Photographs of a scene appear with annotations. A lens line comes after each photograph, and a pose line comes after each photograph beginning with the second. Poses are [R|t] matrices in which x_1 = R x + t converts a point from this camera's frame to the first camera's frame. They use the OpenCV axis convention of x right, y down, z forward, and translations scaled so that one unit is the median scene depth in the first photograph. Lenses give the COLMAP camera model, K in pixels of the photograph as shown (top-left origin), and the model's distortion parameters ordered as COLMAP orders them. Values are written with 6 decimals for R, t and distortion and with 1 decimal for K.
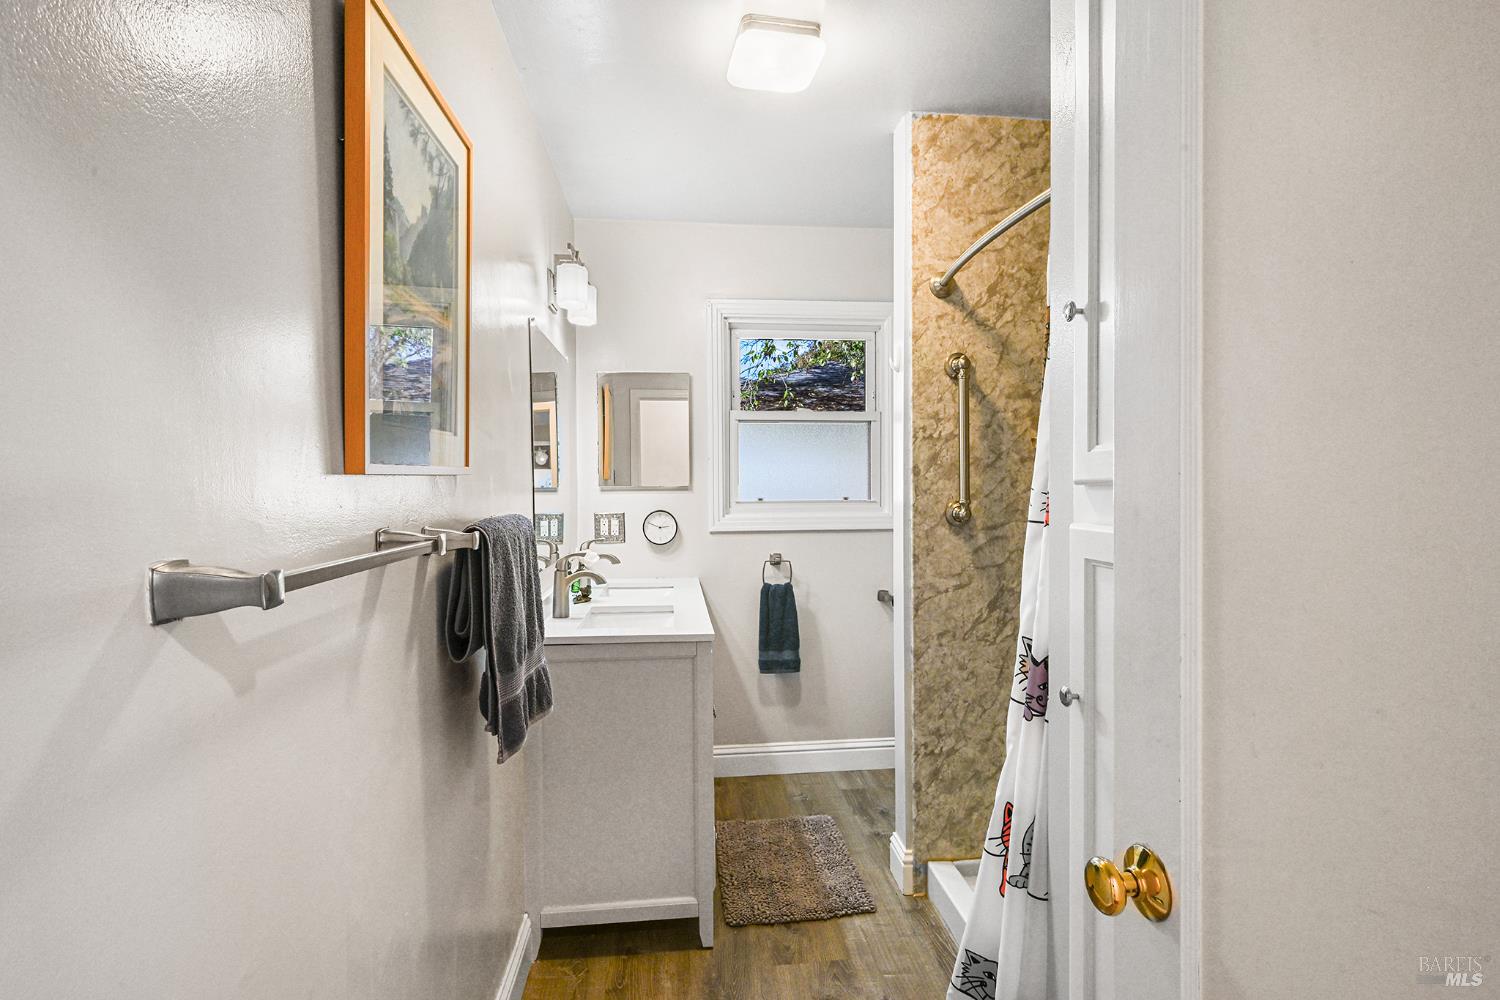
lens RADIAL K [[729.5, 0, 754.3], [0, 729.5, 501.2], [0, 0, 1]] dist [-0.000461, -0.000022]
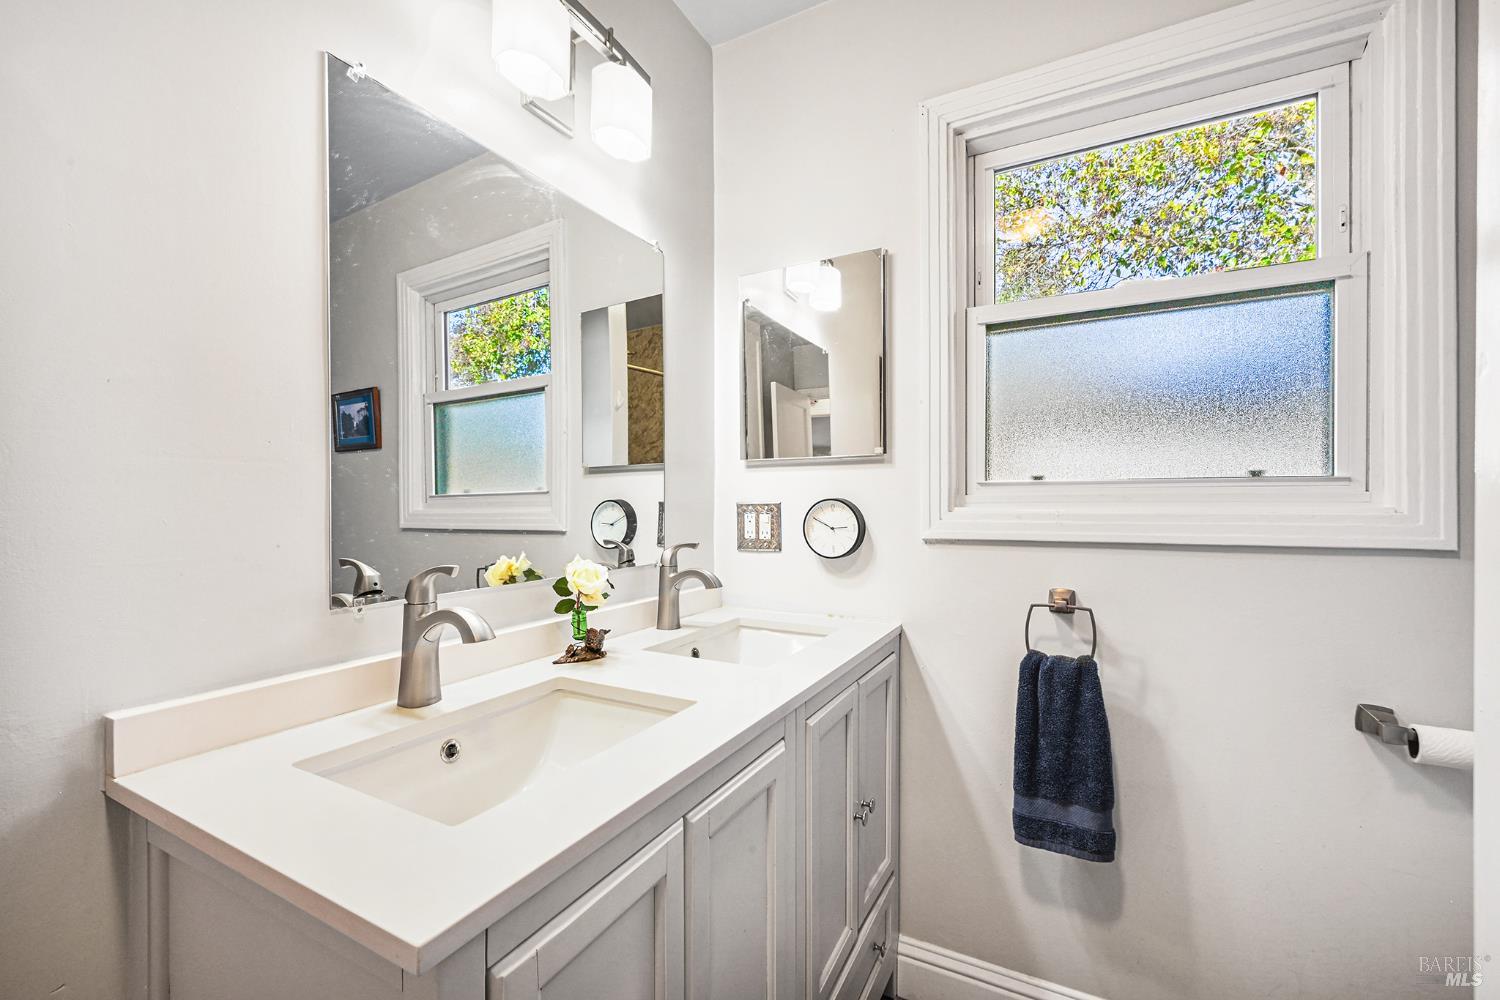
lens RADIAL K [[632.6, 0, 741.7], [0, 632.6, 505.1], [0, 0, 1]] dist [-0.002642, 0.000219]
pose [[0.825861, 0.003085, -0.563865, 0.090751], [-0.008307, 0.999943, -0.006696, 0.021620], [0.563812, 0.010214, 0.825840, 0.551042]]
